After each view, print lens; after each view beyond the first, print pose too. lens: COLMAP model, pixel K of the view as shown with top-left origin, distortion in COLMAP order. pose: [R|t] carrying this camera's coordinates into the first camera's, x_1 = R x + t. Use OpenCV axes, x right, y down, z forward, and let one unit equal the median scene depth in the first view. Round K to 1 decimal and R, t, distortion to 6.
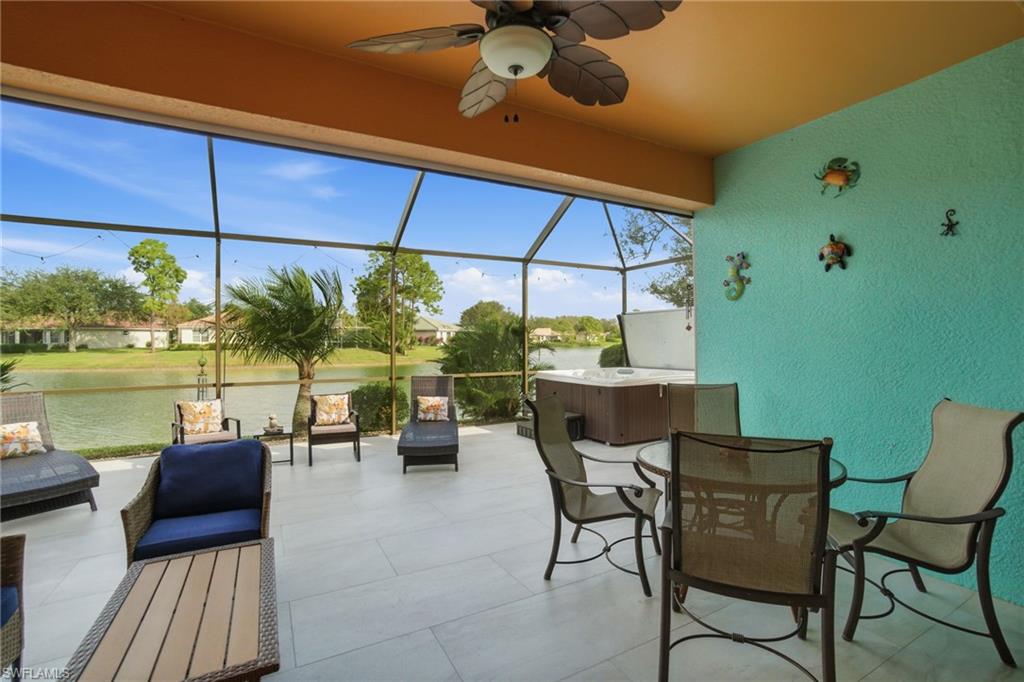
lens RADIAL K [[458.3, 0, 505.0], [0, 458.3, 340.2], [0, 0, 1]] dist [-0.079207, 0.035543]
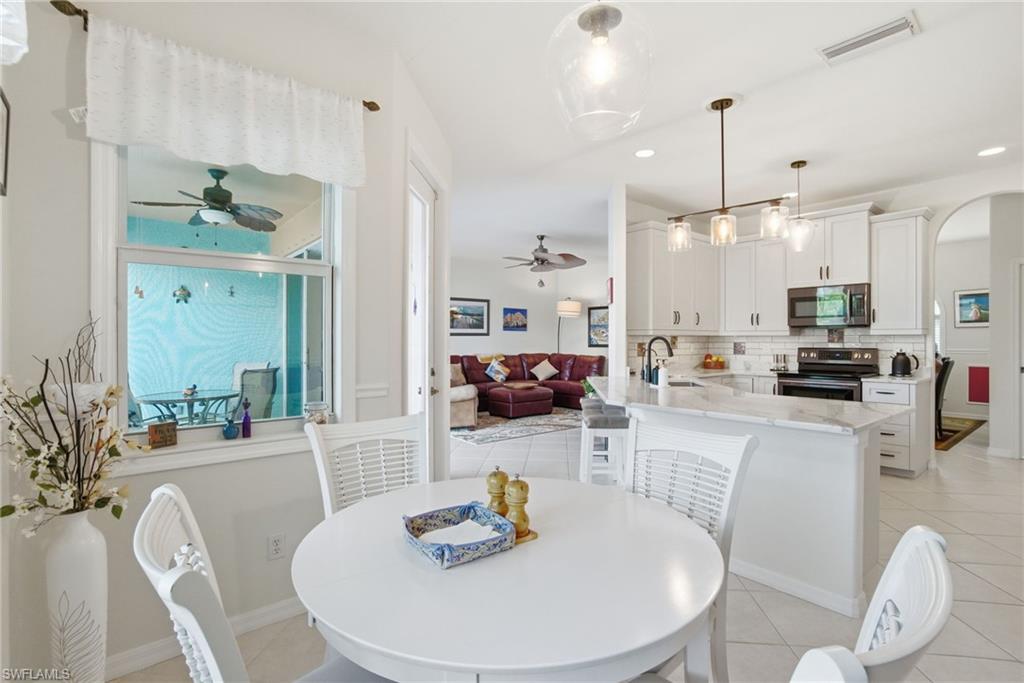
lens RADIAL K [[491.7, 0, 512.0], [0, 491.7, 341.5], [0, 0, 1]] dist [-0.060300, 0.040079]
pose [[-0.191665, 0.001037, 0.981460, -0.605920], [0.002408, 0.999997, -0.000586, 0.006478], [-0.981457, 0.002251, -0.191667, -0.010220]]
